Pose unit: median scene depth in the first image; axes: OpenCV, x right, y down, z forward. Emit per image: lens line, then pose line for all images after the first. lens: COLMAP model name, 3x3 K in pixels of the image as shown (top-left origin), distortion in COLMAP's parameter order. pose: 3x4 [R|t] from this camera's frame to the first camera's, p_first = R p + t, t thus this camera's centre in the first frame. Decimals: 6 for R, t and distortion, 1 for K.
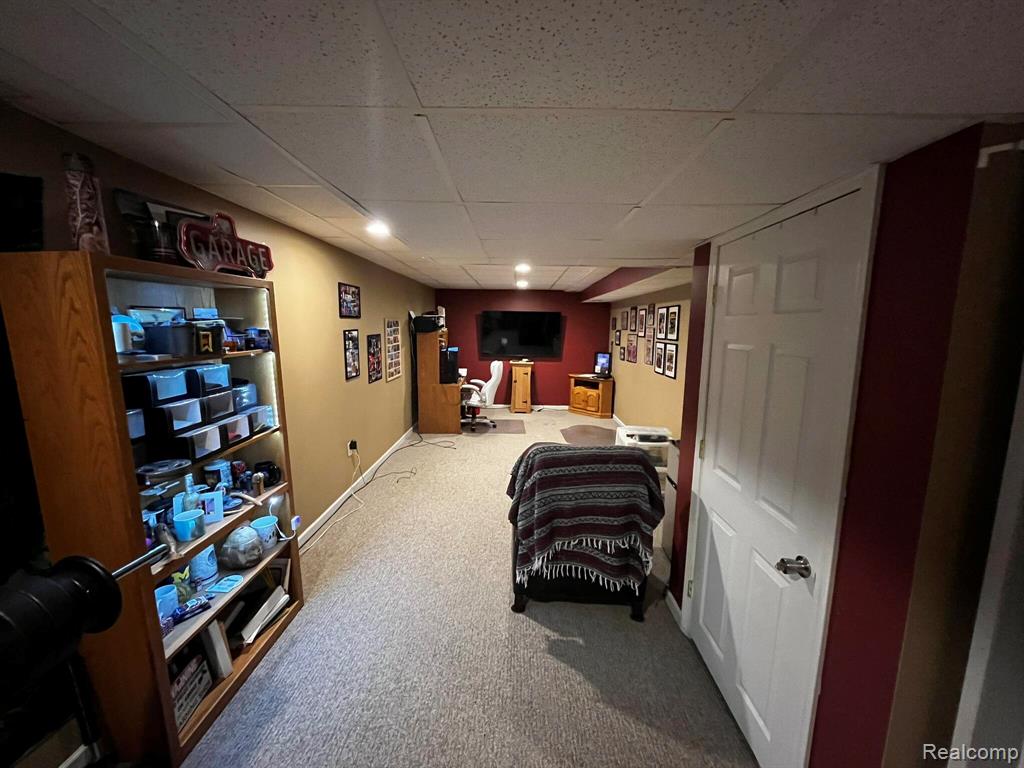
lens RADIAL K [[409.4, 0, 513.7], [0, 409.4, 386.9], [0, 0, 1]] dist [0.002683, 0.000177]
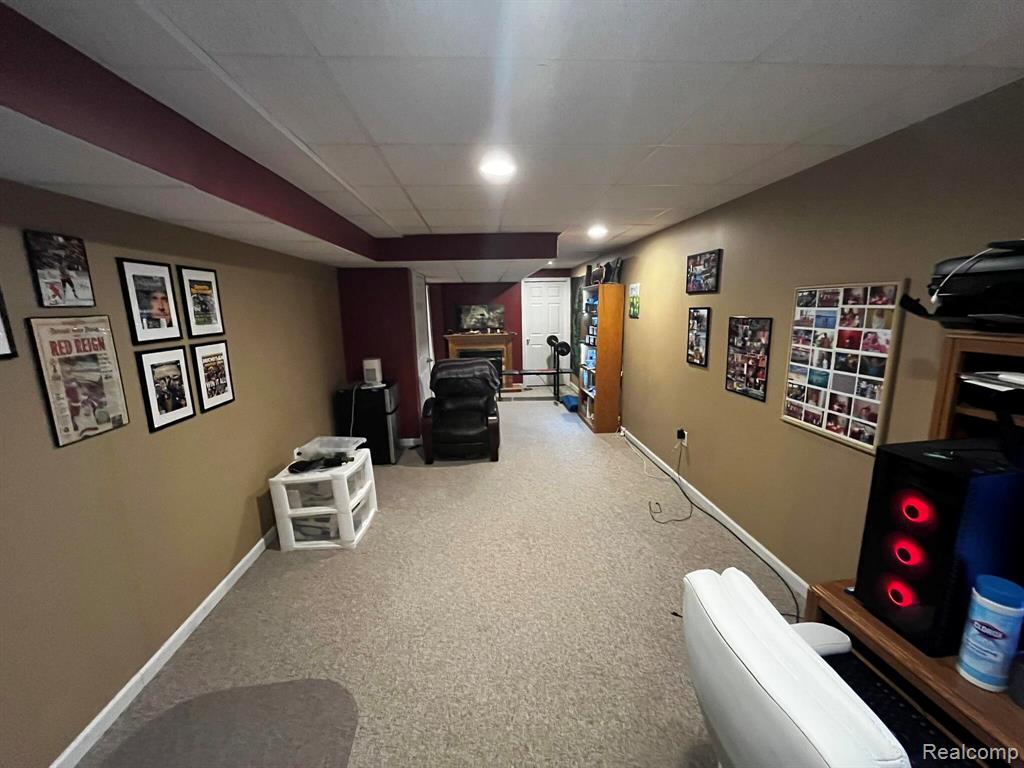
lens RADIAL K [[409.4, 0, 512.2], [0, 409.4, 383.8], [0, 0, 1]] dist [0.002683, 0.000177]
pose [[-0.995543, 0.026991, -0.090363, 0.062905], [-0.004750, 0.942601, 0.333887, -0.264659], [0.094188, 0.332828, -0.938272, 1.762406]]
